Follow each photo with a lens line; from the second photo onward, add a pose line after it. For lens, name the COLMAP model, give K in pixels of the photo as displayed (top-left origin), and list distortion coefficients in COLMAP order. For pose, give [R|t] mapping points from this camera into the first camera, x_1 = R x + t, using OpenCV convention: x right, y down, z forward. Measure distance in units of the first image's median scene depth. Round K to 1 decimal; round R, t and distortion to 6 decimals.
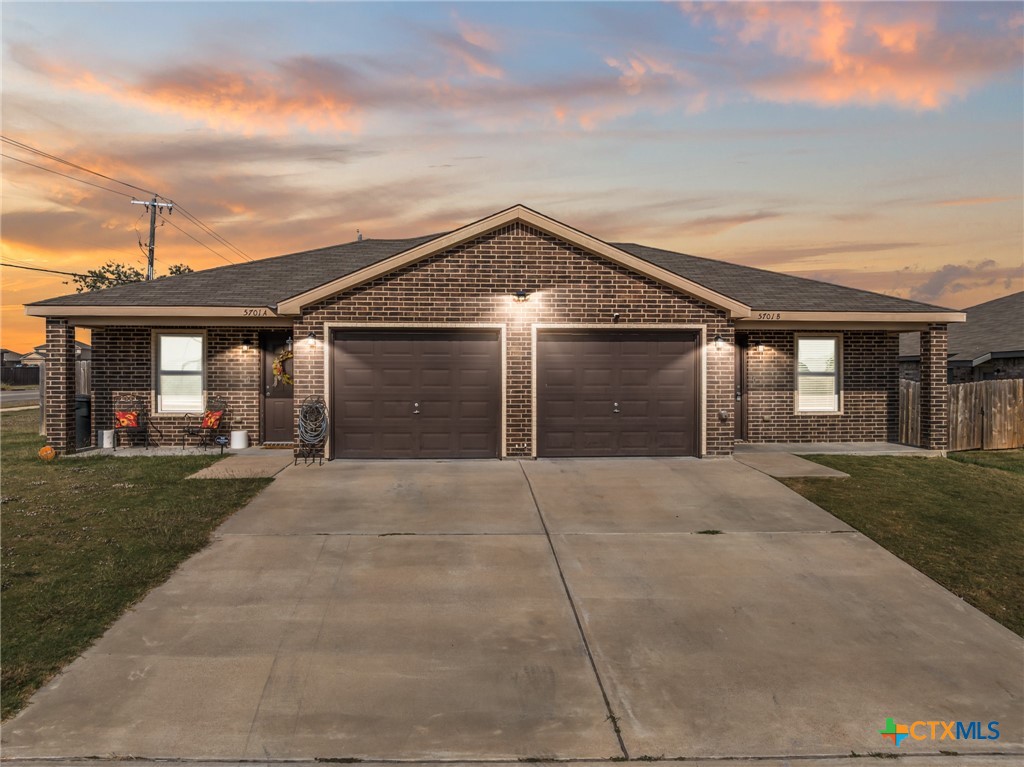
lens RADIAL K [[718.9, 0, 537.7], [0, 718.9, 382.3], [0, 0, 1]] dist [-0.038877, 0.024978]
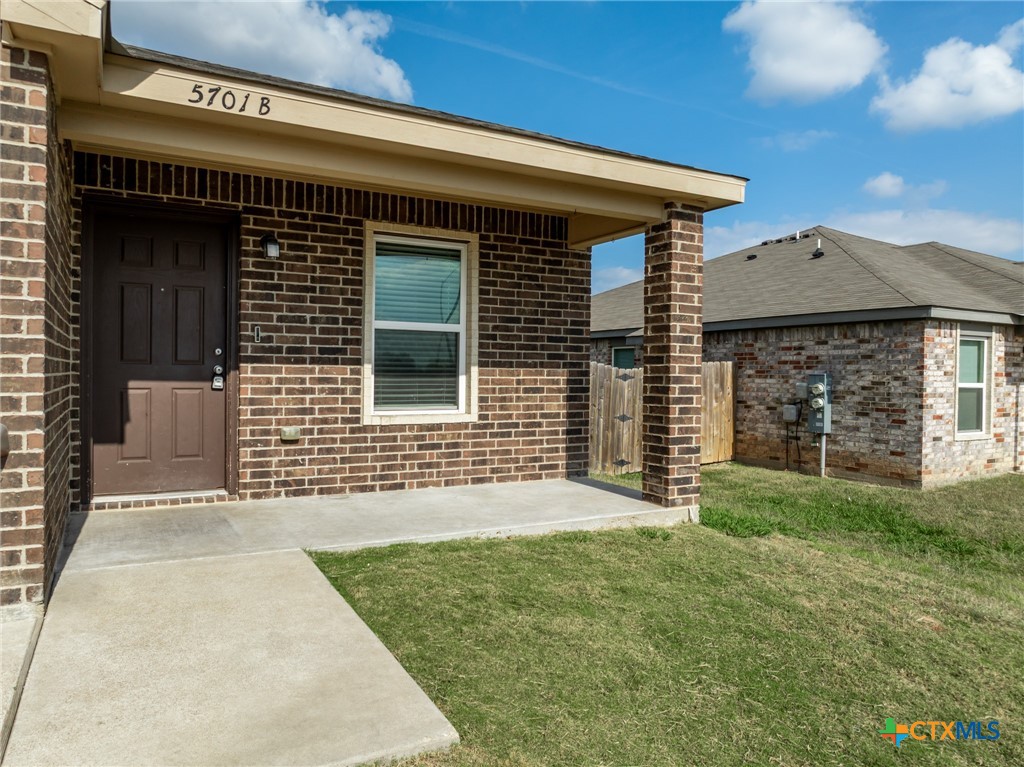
lens RADIAL K [[718.9, 0, 537.7], [0, 718.9, 382.3], [0, 0, 1]] dist [-0.038877, 0.024978]
pose [[0.898786, 0.007616, 0.438322, 0.269608], [-0.010584, 0.999935, 0.004329, 0.019118], [-0.438260, -0.008530, 0.898808, 0.592137]]
